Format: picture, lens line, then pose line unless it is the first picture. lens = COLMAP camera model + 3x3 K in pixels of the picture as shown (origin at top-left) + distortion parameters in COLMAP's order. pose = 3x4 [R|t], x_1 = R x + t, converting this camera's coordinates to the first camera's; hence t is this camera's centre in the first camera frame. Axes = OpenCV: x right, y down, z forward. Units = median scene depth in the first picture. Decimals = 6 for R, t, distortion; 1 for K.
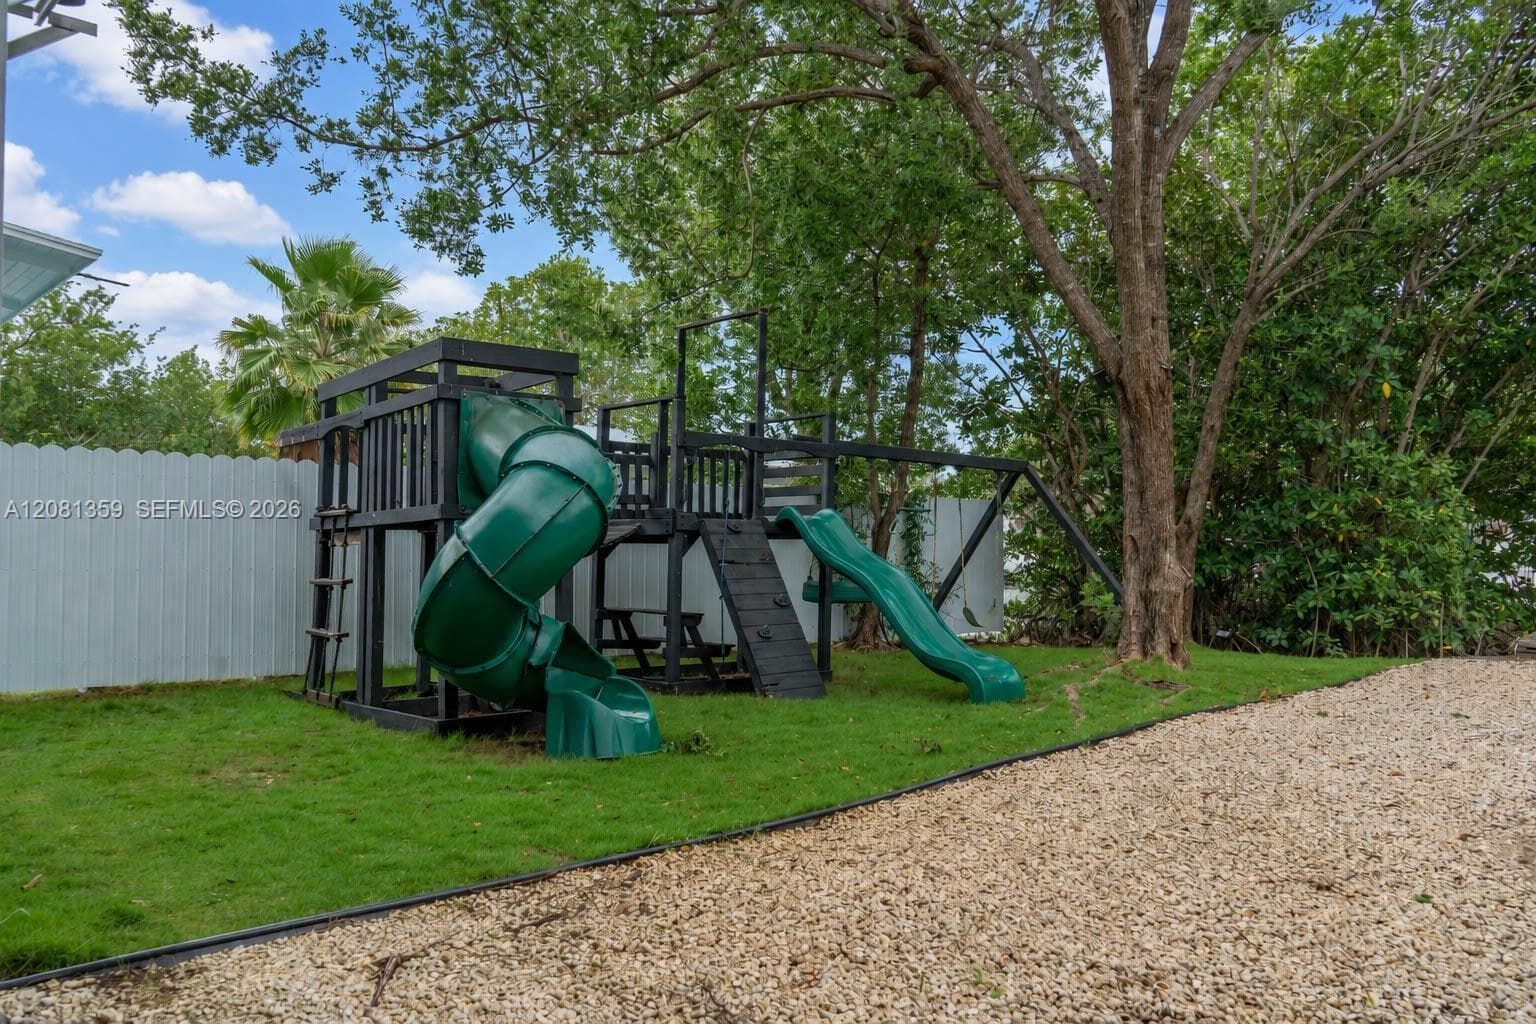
lens RADIAL K [[1070.7, 0, 768.0], [0, 1070.7, 512.0], [0, 0, 1]] dist [-0.111950, 0.072815]
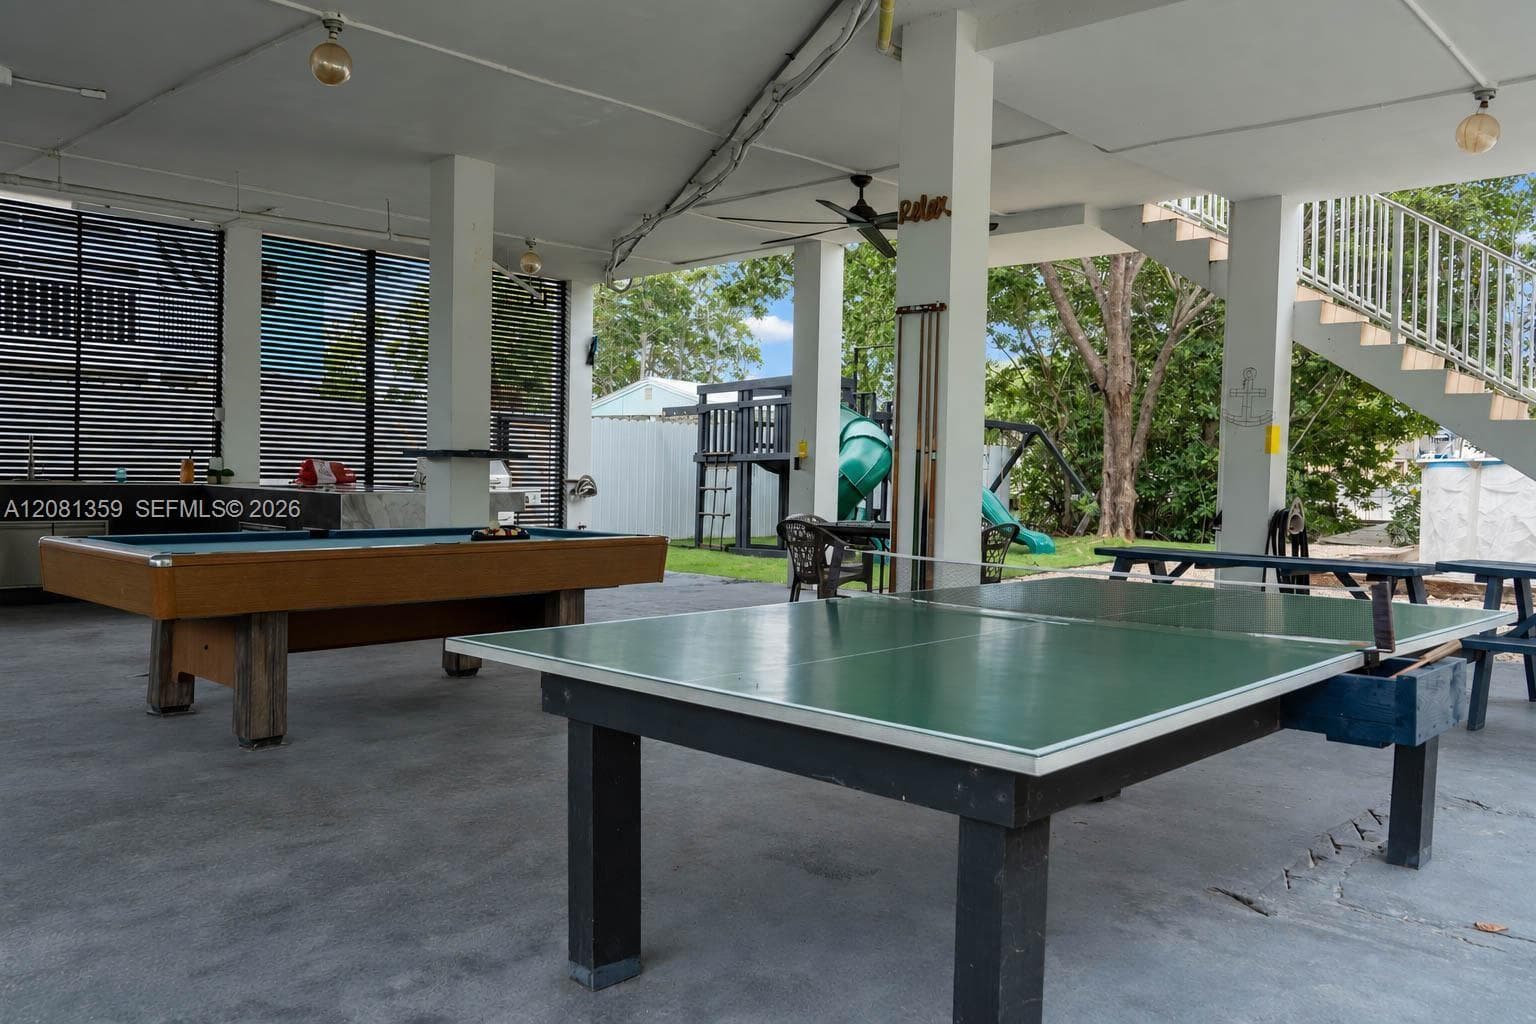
lens RADIAL K [[1070.7, 0, 768.0], [0, 1070.7, 512.0], [0, 0, 1]] dist [-0.111950, 0.072815]
pose [[0.997114, 0.012250, 0.074926, -0.309170], [-0.017341, 0.997556, 0.067686, -0.018817], [-0.073914, -0.068790, 0.994889, -0.647560]]
